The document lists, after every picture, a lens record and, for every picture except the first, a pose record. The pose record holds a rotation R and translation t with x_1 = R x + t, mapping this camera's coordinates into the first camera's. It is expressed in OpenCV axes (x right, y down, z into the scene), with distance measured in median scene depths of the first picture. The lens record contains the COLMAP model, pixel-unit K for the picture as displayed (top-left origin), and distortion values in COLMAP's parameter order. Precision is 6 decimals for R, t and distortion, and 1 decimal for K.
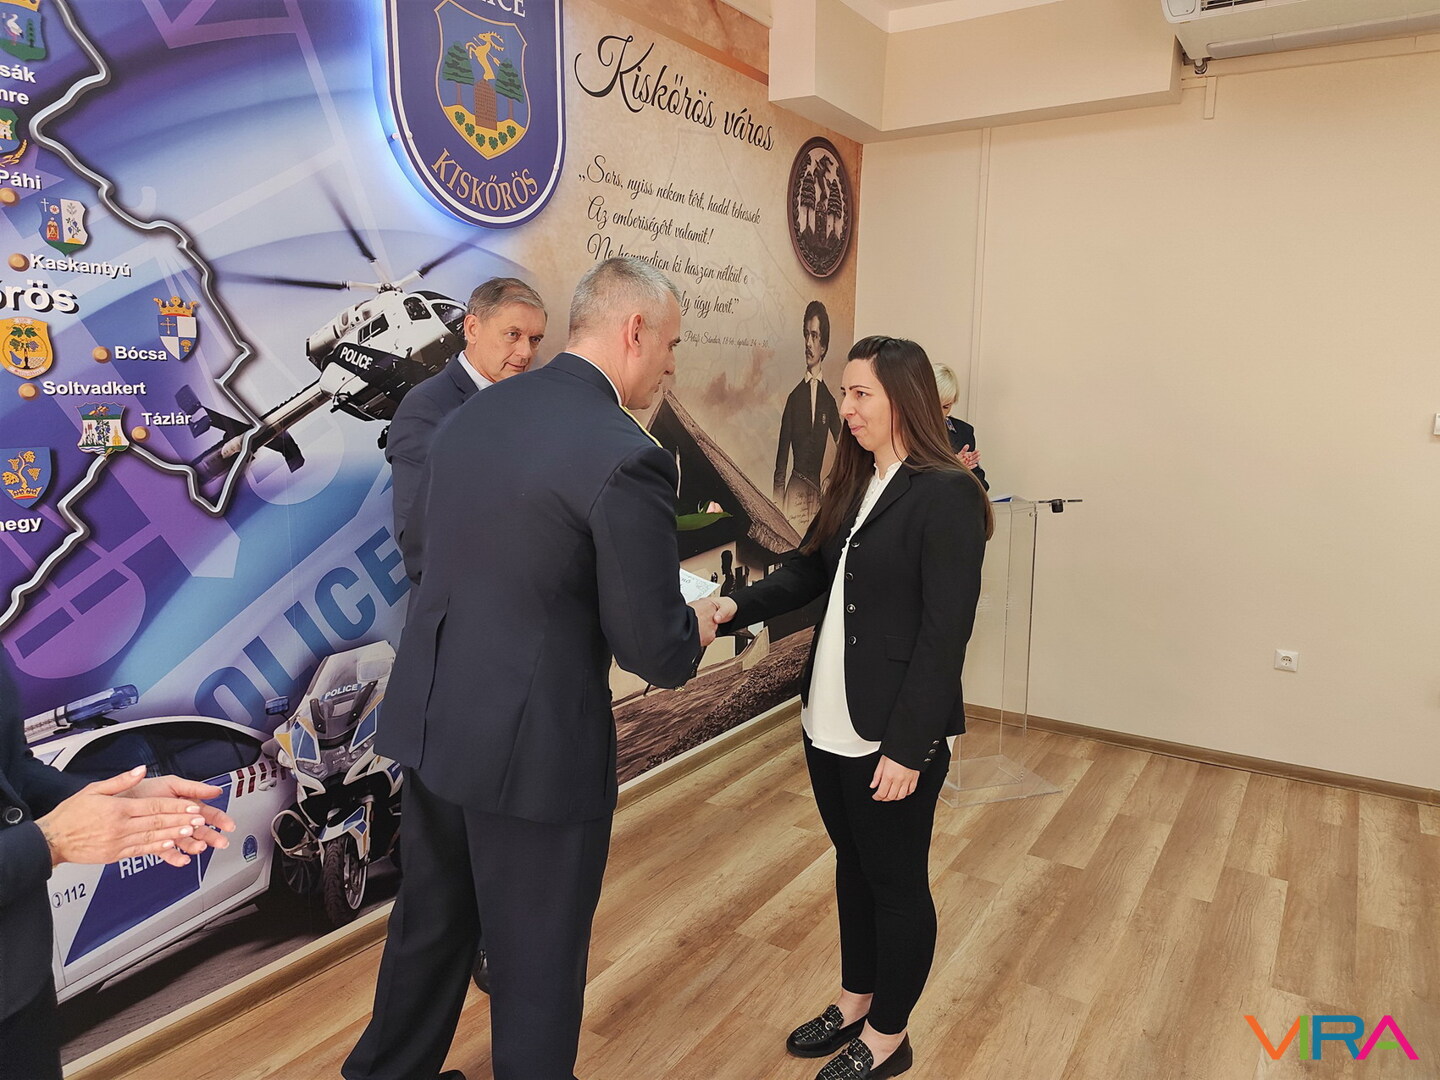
lens RADIAL K [[984.2, 0, 722.4], [0, 984.2, 543.2], [0, 0, 1]] dist [0.025880, -0.034685]
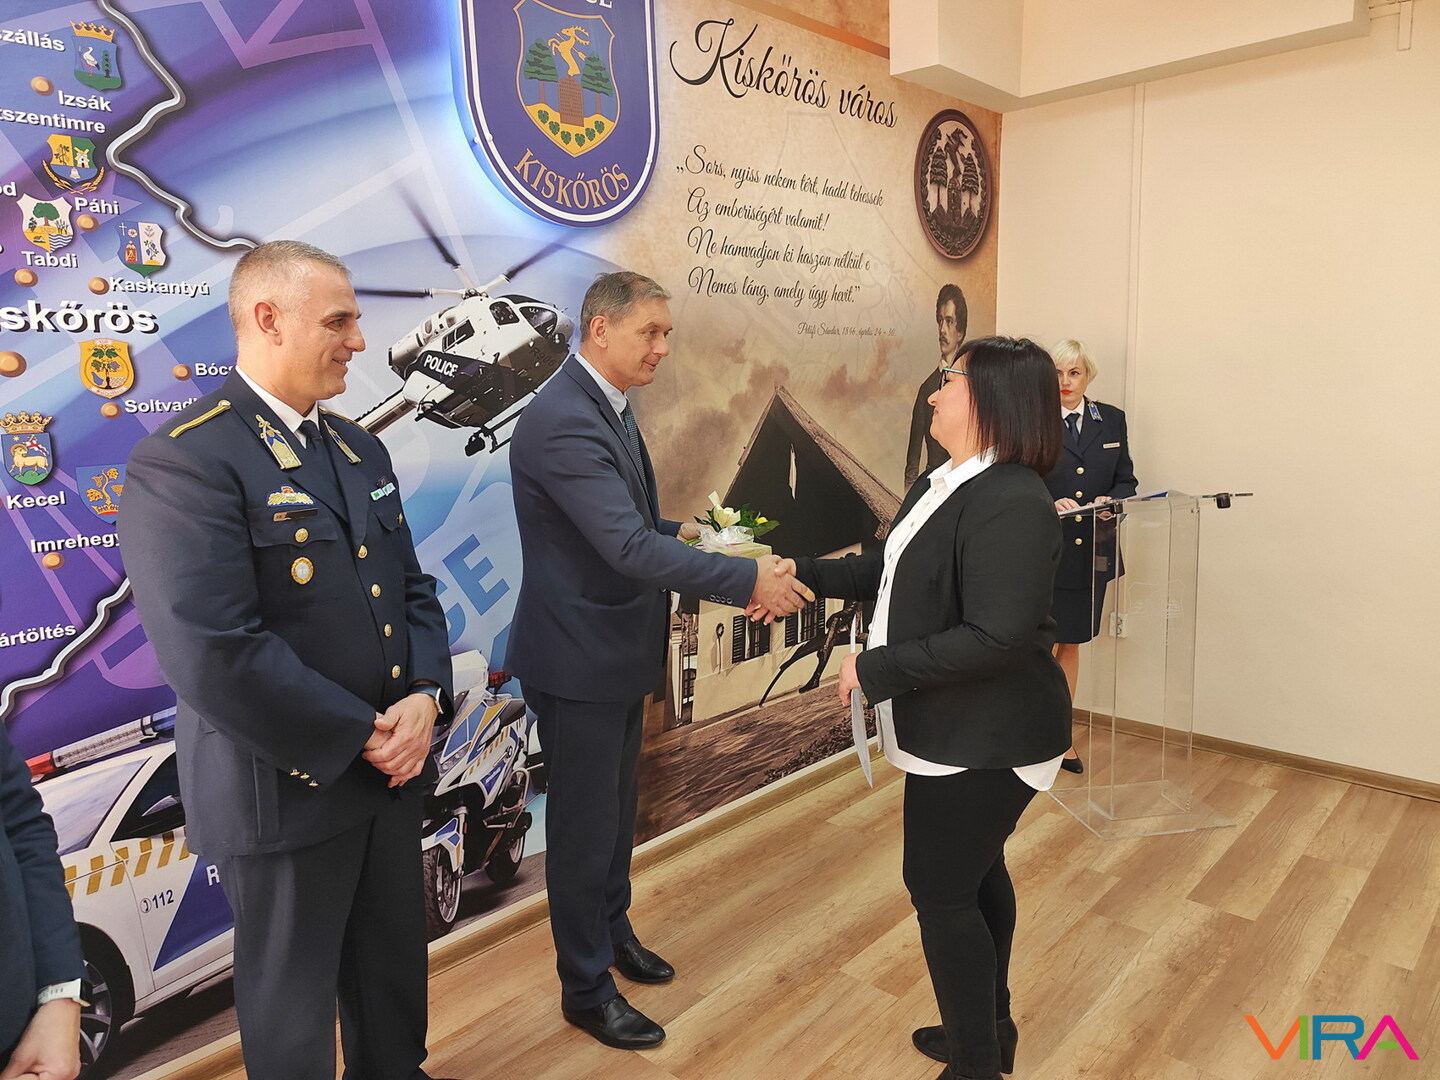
lens RADIAL K [[984.2, 0, 723.2], [0, 984.2, 526.1], [0, 0, 1]] dist [0.025880, -0.034685]
pose [[0.983910, -0.010712, -0.178345, 0.074300], [0.008502, 0.999877, -0.013148, -0.009535], [0.178464, 0.011420, 0.983880, 0.068702]]
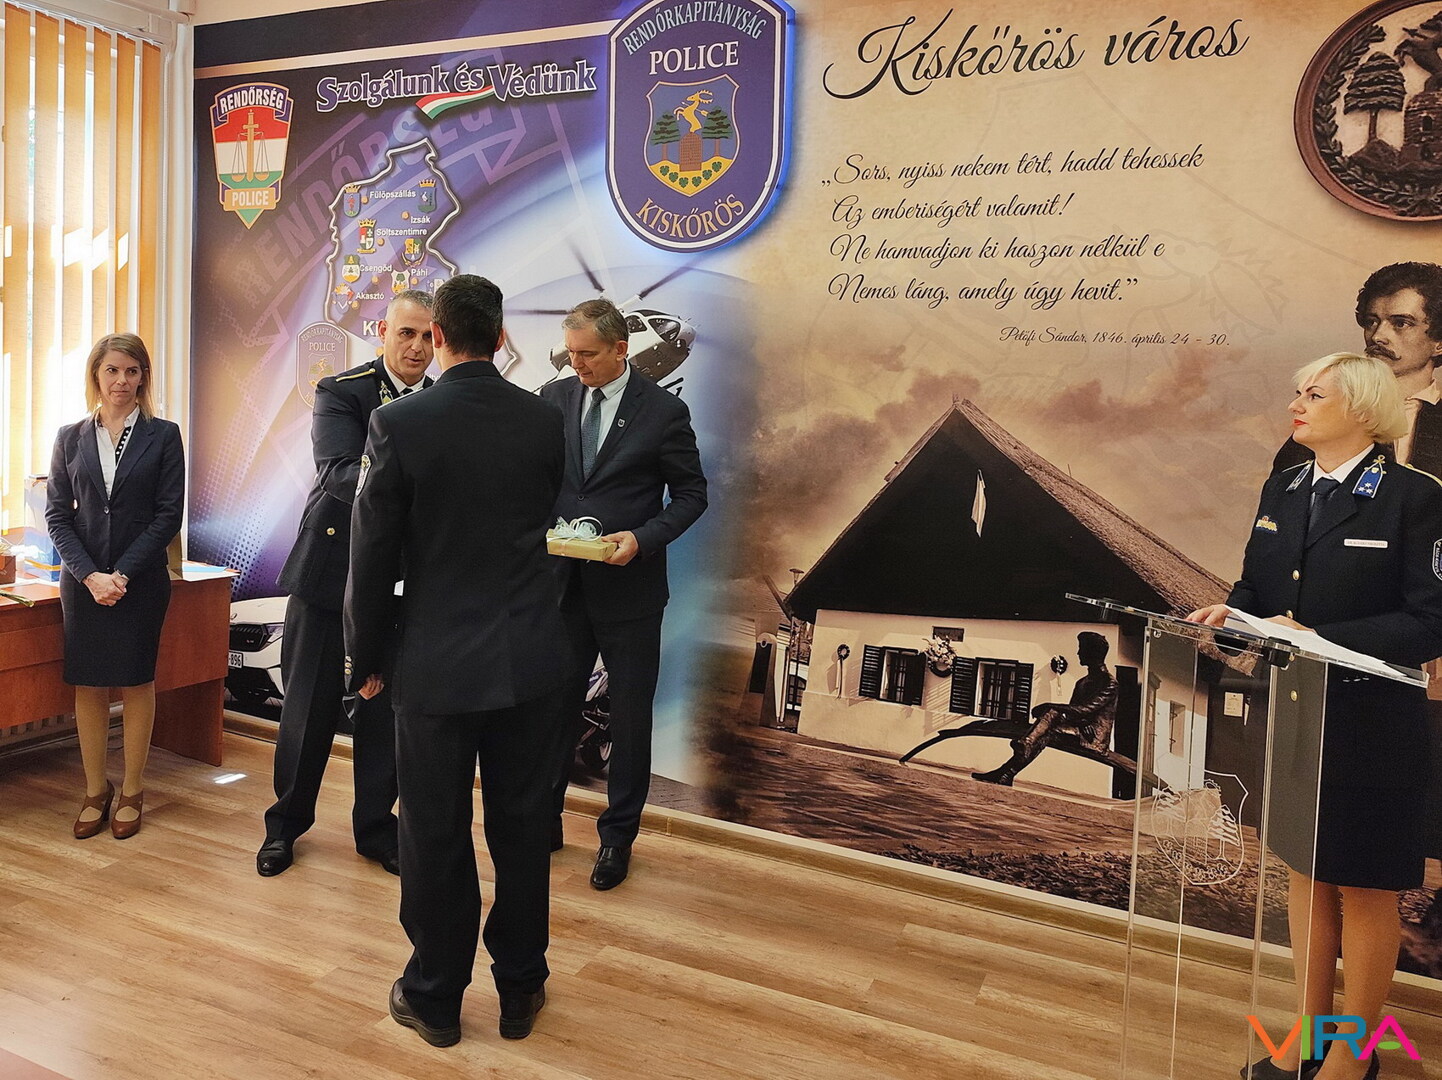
lens RADIAL K [[1177.0, 0, 631.7], [0, 1177.0, 430.7], [0, 0, 1]] dist [0.023875, -0.034373]
pose [[0.121890, 0.042040, -0.991653, 1.122924], [-0.193166, 0.981004, 0.017846, -0.120481], [0.973565, 0.189379, 0.127695, 0.777570]]
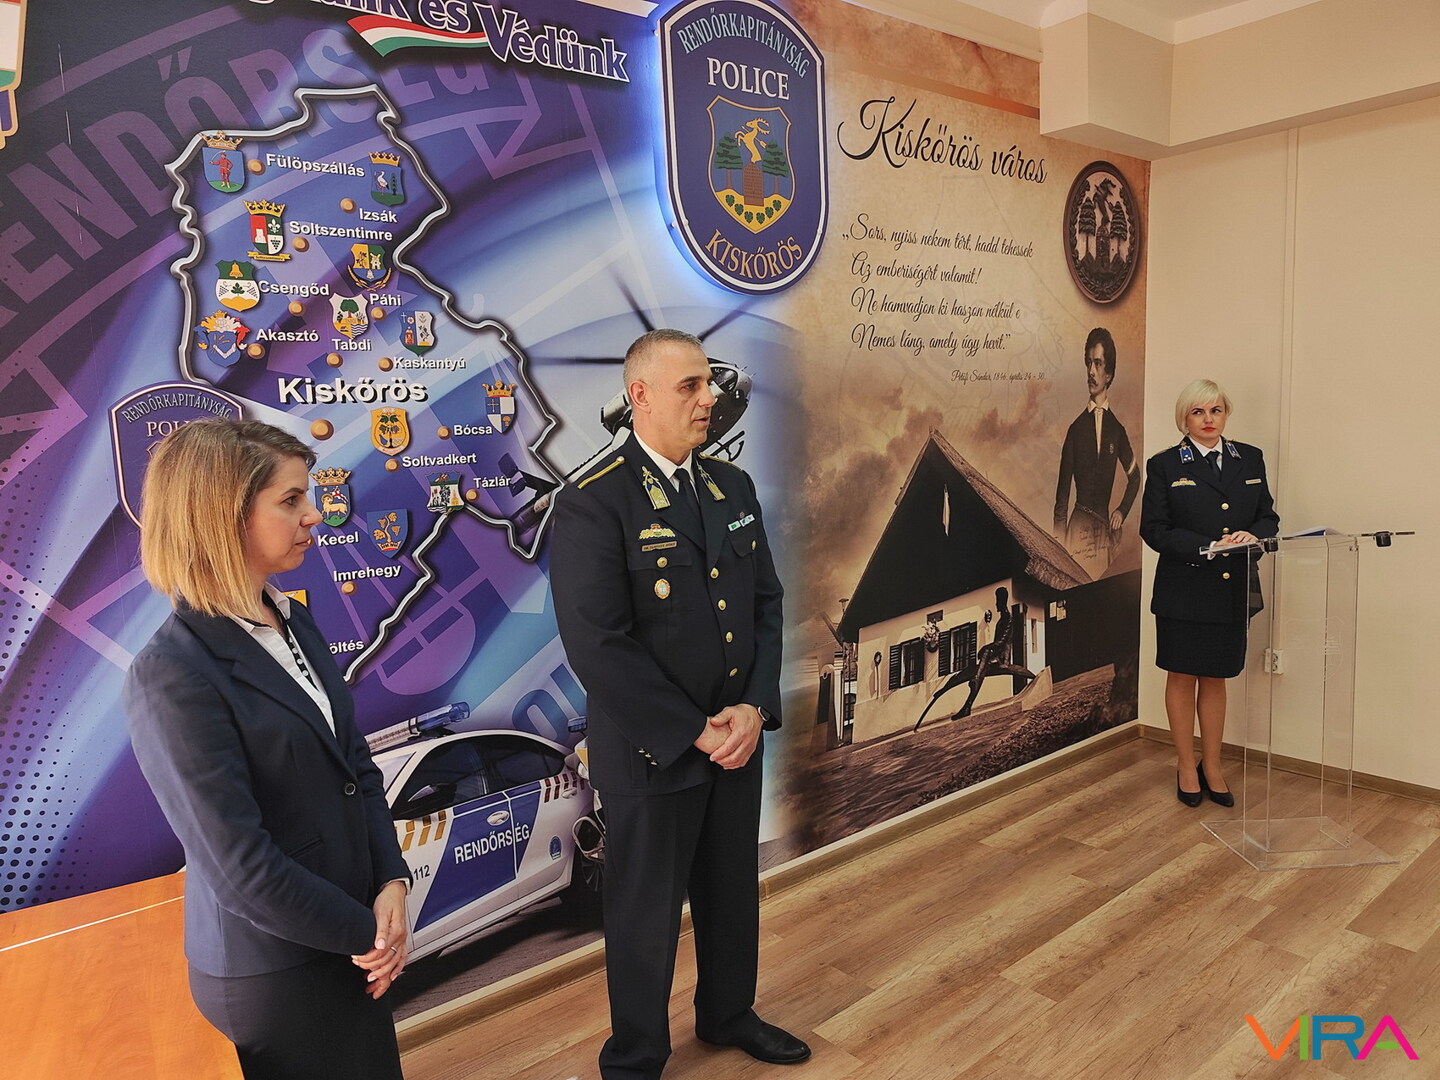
lens RADIAL K [[984.2, 0, 715.3], [0, 984.2, 540.6], [0, 0, 1]] dist [0.025880, -0.034685]
pose [[0.951354, -0.011834, -0.307872, 0.051766], [0.001939, 0.999472, -0.032425, -0.011148], [0.308093, 0.030251, 0.950875, -0.045387]]
